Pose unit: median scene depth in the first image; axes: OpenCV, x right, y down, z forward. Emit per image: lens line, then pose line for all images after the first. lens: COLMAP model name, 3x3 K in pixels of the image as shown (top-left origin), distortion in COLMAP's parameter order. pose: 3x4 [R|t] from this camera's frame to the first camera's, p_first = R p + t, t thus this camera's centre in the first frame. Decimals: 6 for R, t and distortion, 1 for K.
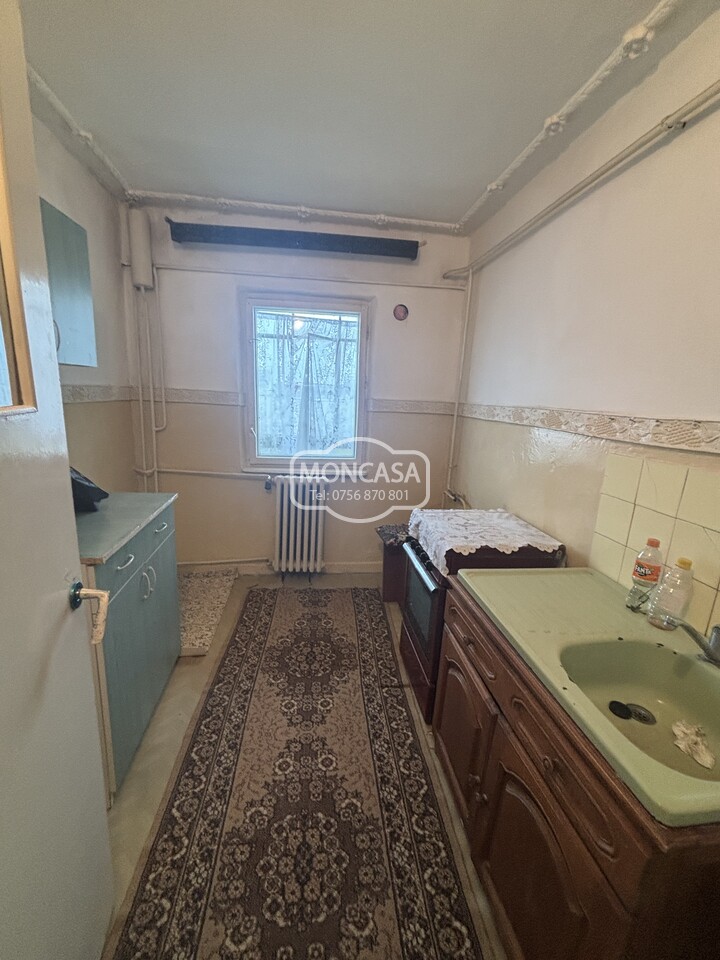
lens RADIAL K [[387.8, 0, 363.1], [0, 387.8, 479.4], [0, 0, 1]] dist [-0.005536, 0.002176]
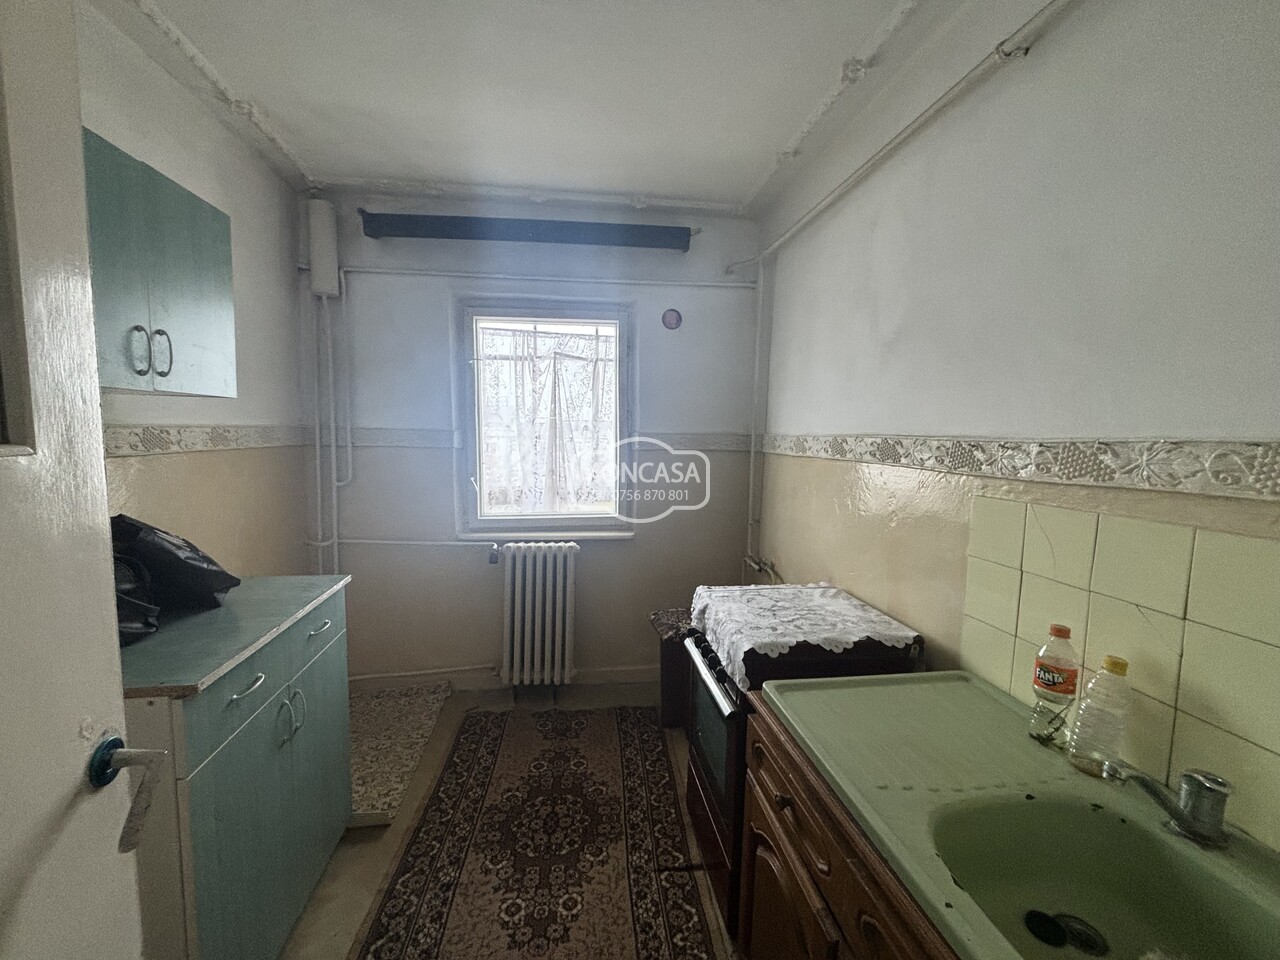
lens RADIAL K [[517.1, 0, 641.1], [0, 517.1, 478.1], [0, 0, 1]] dist [-0.005536, 0.002176]
pose [[0.999480, -0.032156, 0.002574, 0.039763], [0.032223, 0.991419, -0.126691, -0.001613], [0.001522, 0.126708, 0.991939, 0.076336]]
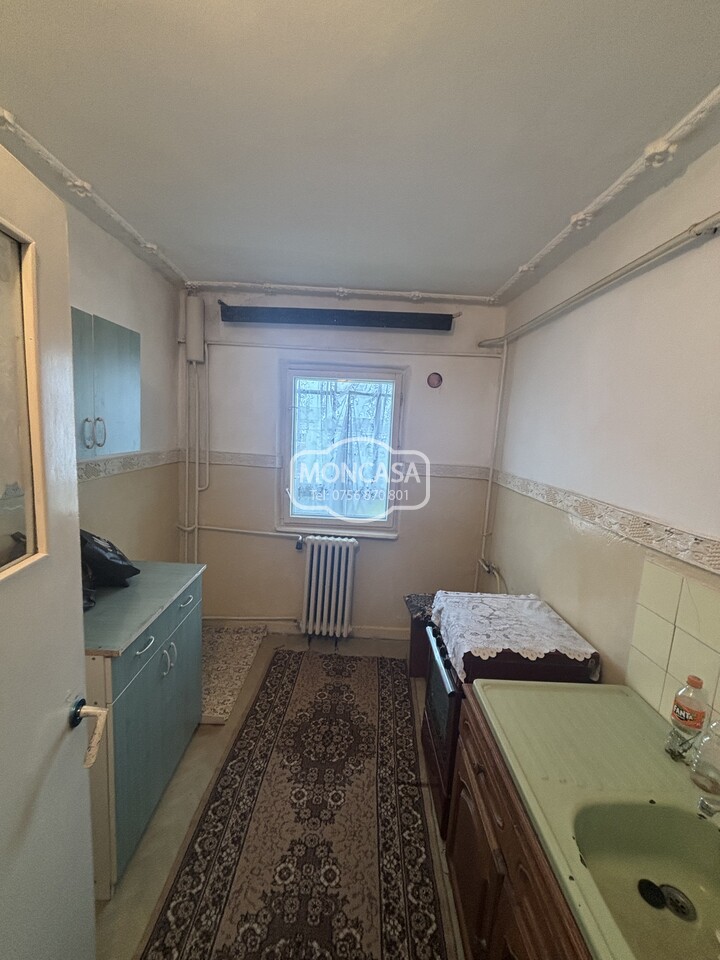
lens RADIAL K [[387.8, 0, 362.0], [0, 387.8, 480.6], [0, 0, 1]] dist [-0.005536, 0.002176]
pose [[0.991943, 0.025846, -0.124017, 0.063683], [-0.036253, 0.995939, -0.082406, -0.123546], [0.121384, 0.086238, 0.988852, 0.000951]]
